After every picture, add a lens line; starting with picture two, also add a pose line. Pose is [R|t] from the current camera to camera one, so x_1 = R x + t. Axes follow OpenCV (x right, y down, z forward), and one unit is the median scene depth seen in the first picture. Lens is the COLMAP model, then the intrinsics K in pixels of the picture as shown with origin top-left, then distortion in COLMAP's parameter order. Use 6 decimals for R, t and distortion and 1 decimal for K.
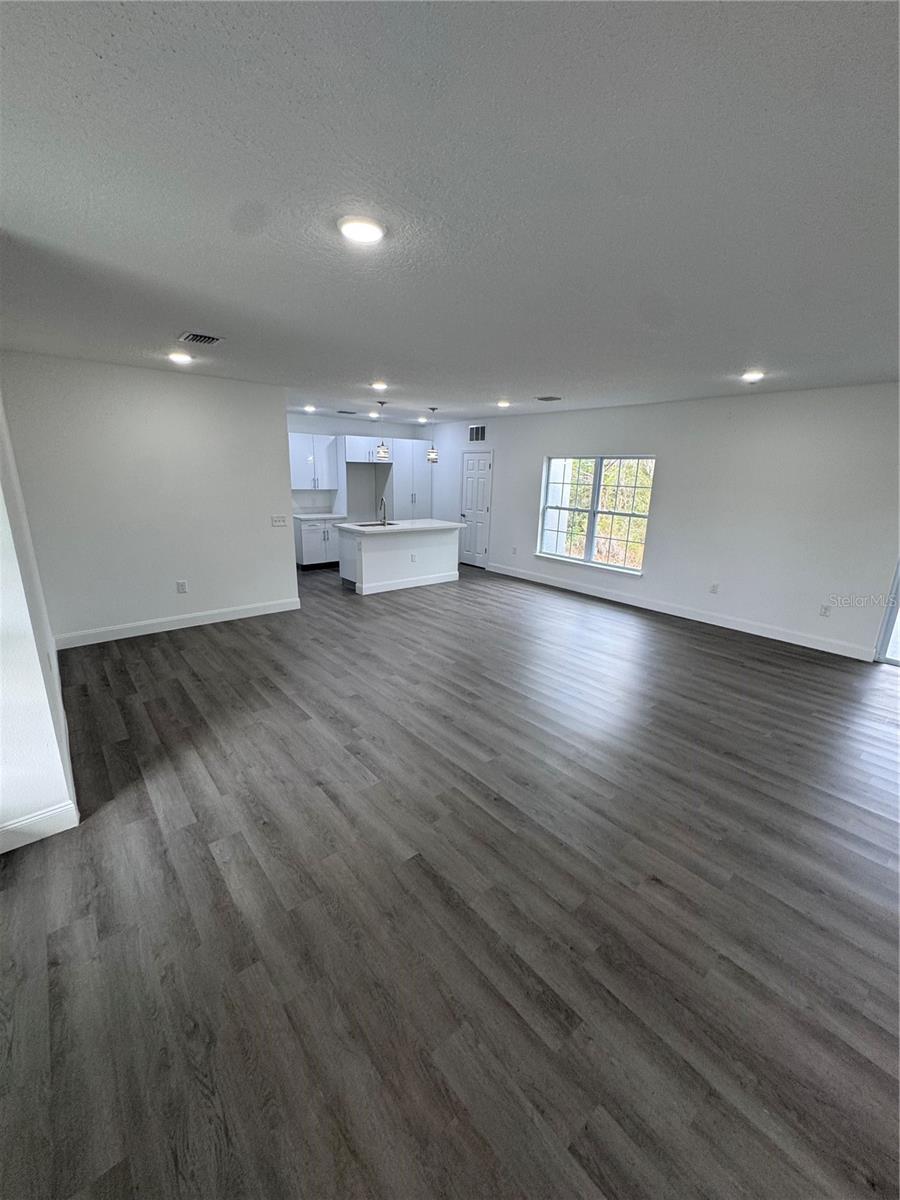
lens RADIAL K [[481.5, 0, 450.3], [0, 481.5, 602.5], [0, 0, 1]] dist [-0.005234, 0.001127]
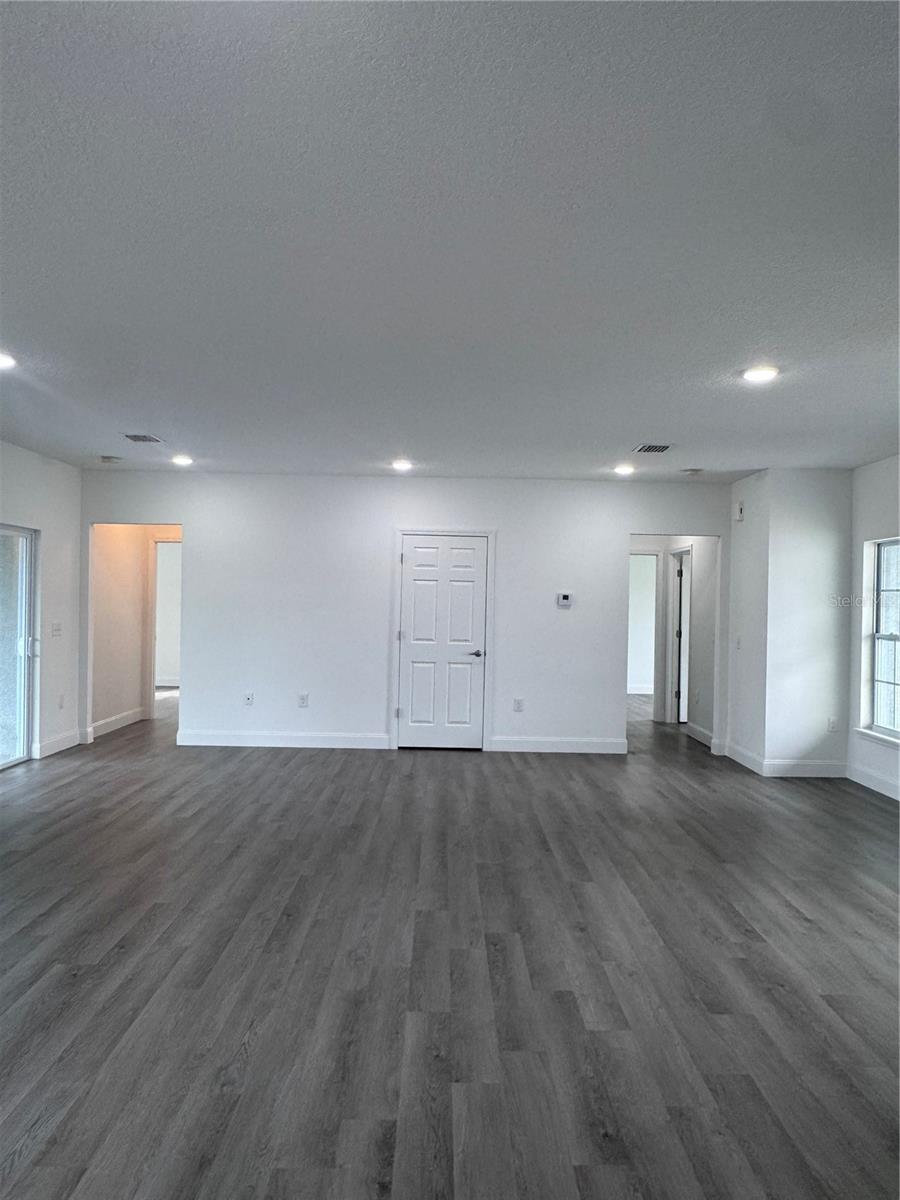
lens RADIAL K [[808.0, 0, 452.4], [0, 808.0, 604.4], [0, 0, 1]] dist [-0.001437, 0.000057]
pose [[-0.773719, -0.040348, 0.632242, -0.398507], [0.131420, 0.966039, 0.222478, -0.313557], [-0.619748, 0.255225, -0.742141, 1.381517]]
